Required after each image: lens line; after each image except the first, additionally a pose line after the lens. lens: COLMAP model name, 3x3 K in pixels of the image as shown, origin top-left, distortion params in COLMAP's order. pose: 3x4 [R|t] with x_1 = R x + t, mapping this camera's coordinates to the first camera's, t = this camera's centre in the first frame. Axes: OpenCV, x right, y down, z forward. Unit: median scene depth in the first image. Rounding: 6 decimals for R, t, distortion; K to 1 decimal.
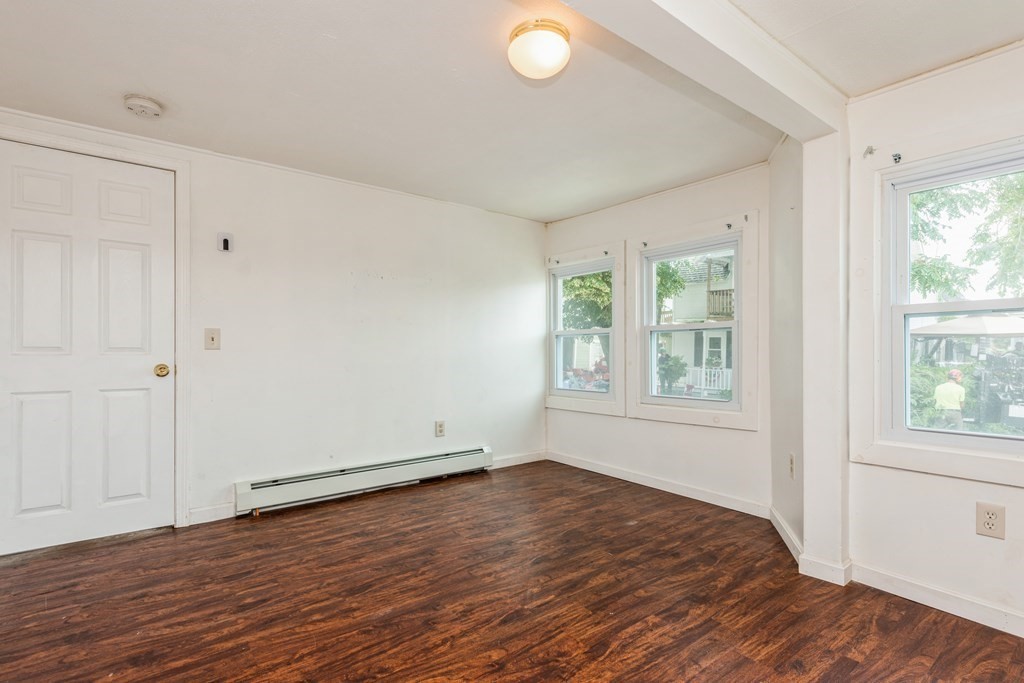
lens RADIAL K [[505.1, 0, 514.8], [0, 505.1, 344.1], [0, 0, 1]] dist [0.005821, -0.000173]
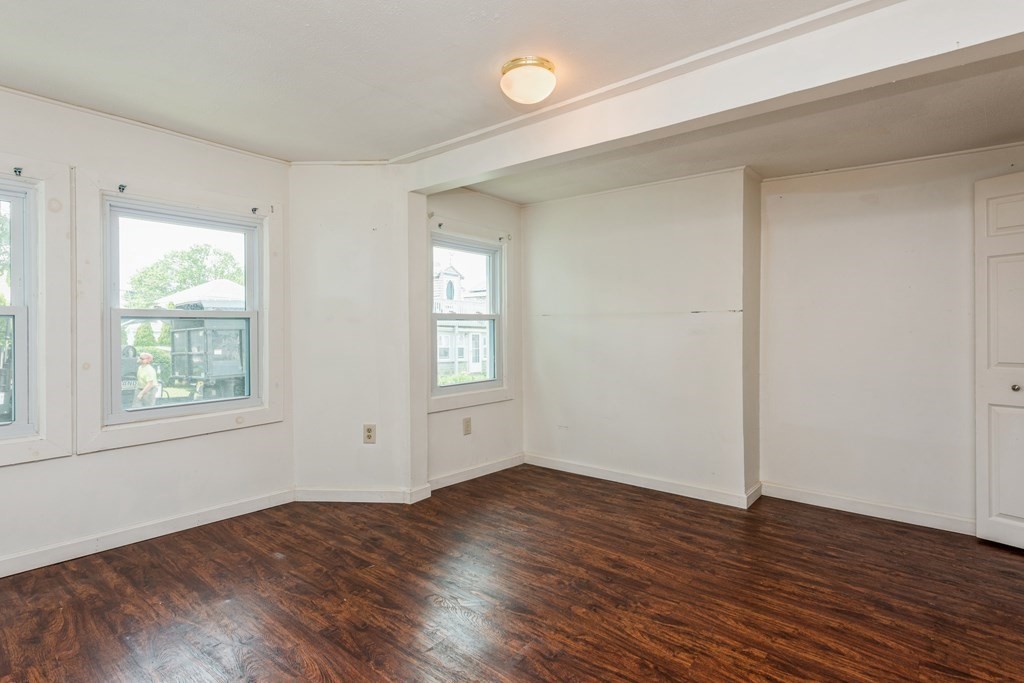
lens RADIAL K [[505.1, 0, 514.9], [0, 505.1, 335.7], [0, 0, 1]] dist [0.005821, -0.000173]
pose [[-0.212765, -0.009421, 0.977058, -0.761883], [-0.004387, 0.999953, 0.008687, -0.013577], [-0.977094, -0.002439, -0.212796, 0.942066]]
